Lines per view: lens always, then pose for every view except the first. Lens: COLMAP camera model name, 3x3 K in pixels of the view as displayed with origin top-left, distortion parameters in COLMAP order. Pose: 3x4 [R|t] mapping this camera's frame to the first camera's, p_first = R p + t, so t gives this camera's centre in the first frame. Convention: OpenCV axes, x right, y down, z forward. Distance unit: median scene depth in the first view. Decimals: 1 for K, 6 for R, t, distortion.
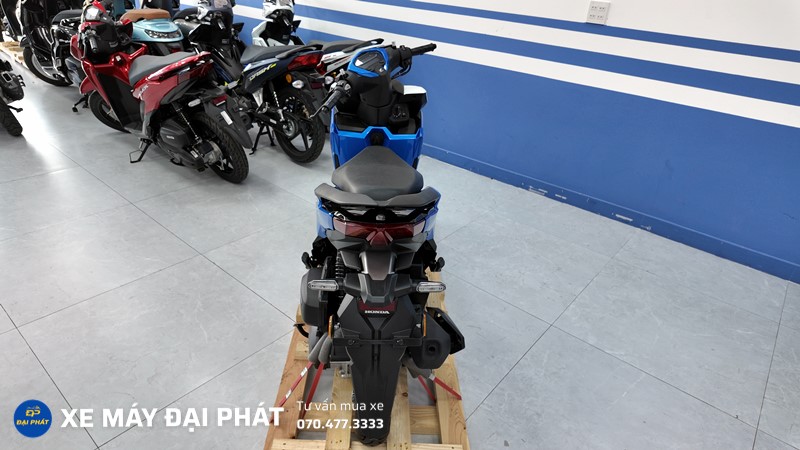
lens RADIAL K [[478.8, 0, 400.0], [0, 478.8, 225.0], [0, 0, 1]] dist [0.047920, -0.000610]
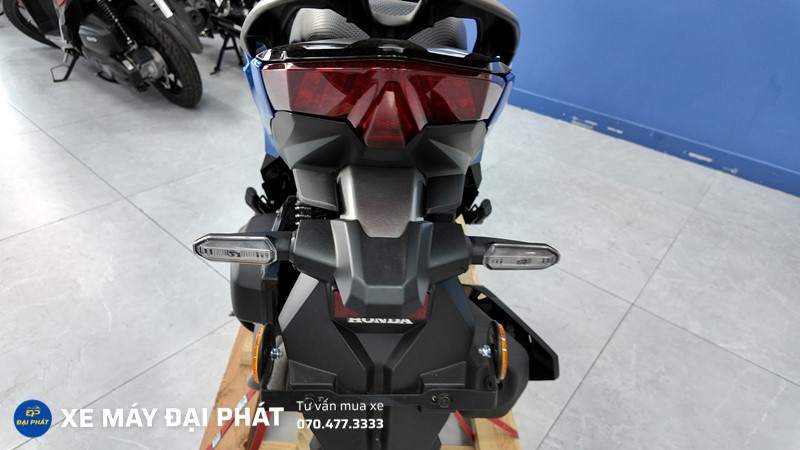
lens RADIAL K [[486.6, 0, 400.0], [0, 486.6, 225.0], [0, 0, 1]] dist [0.001802, 0.002122]
pose [[0.999946, 0.007568, 0.007098, -0.015610], [-0.008170, 0.995995, 0.089033, 0.031649], [-0.006396, -0.089086, 0.996003, 0.274189]]
